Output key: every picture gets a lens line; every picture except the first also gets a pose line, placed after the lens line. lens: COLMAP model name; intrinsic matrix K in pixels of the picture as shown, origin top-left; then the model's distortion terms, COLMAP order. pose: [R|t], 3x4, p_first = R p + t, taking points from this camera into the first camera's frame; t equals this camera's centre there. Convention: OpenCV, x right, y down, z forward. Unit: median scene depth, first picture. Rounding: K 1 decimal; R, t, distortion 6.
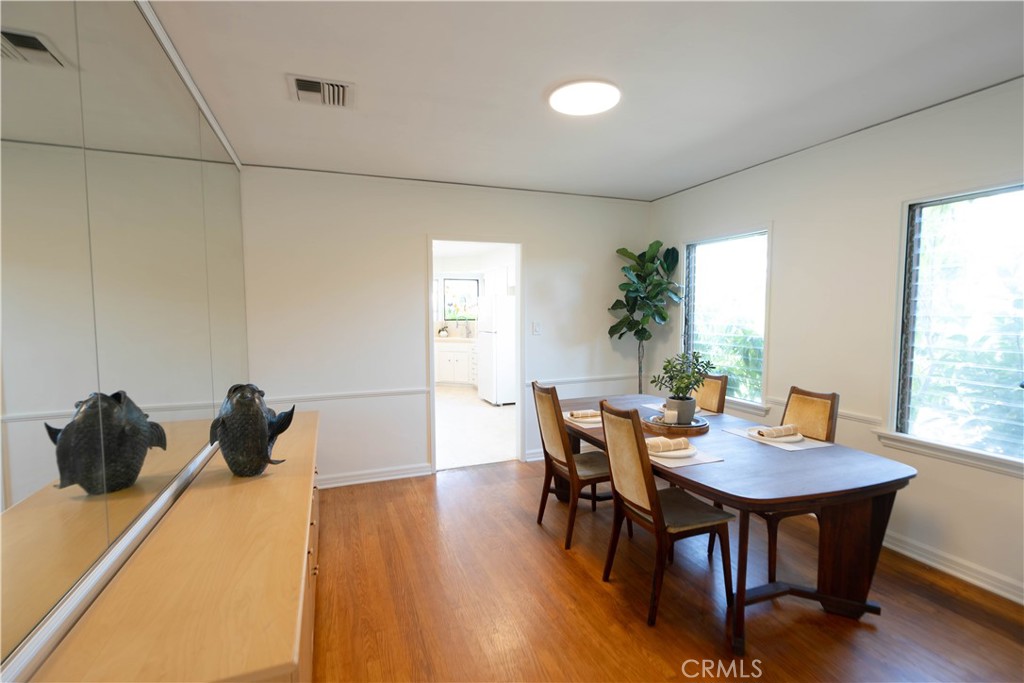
lens RADIAL K [[470.2, 0, 512.0], [0, 470.2, 341.5], [0, 0, 1]] dist [0.002140, 0.000293]
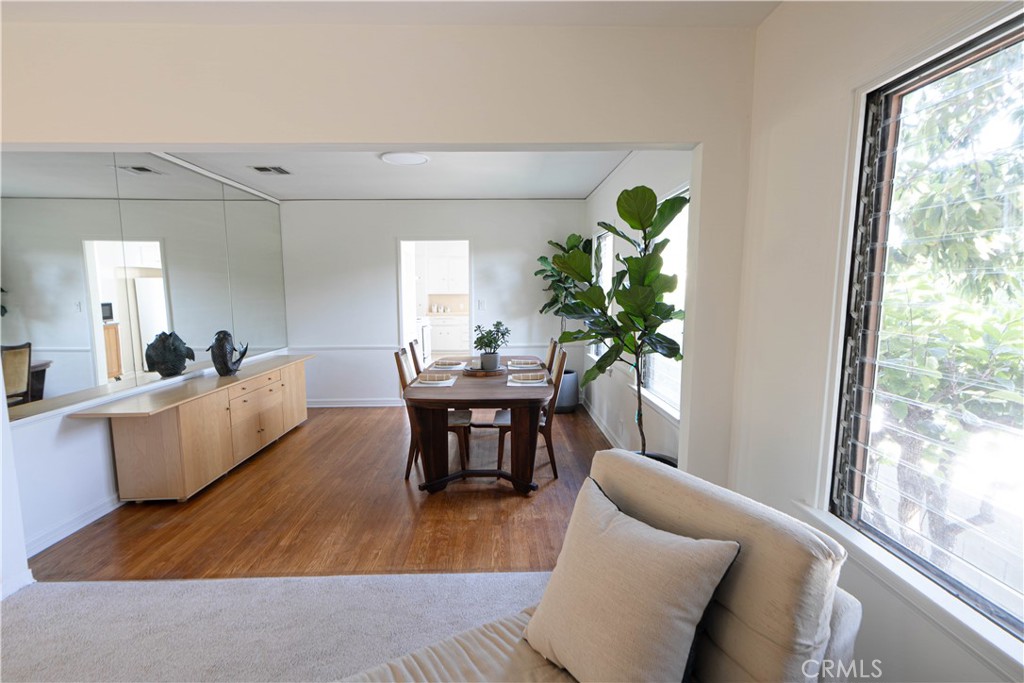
lens RADIAL K [[470.2, 0, 512.0], [0, 470.2, 341.5], [0, 0, 1]] dist [0.002140, 0.000293]
pose [[0.942384, 0.039257, -0.332223, 1.201699], [-0.020315, 0.997974, 0.060299, -0.009326], [0.333917, -0.050075, 0.941271, -0.460324]]
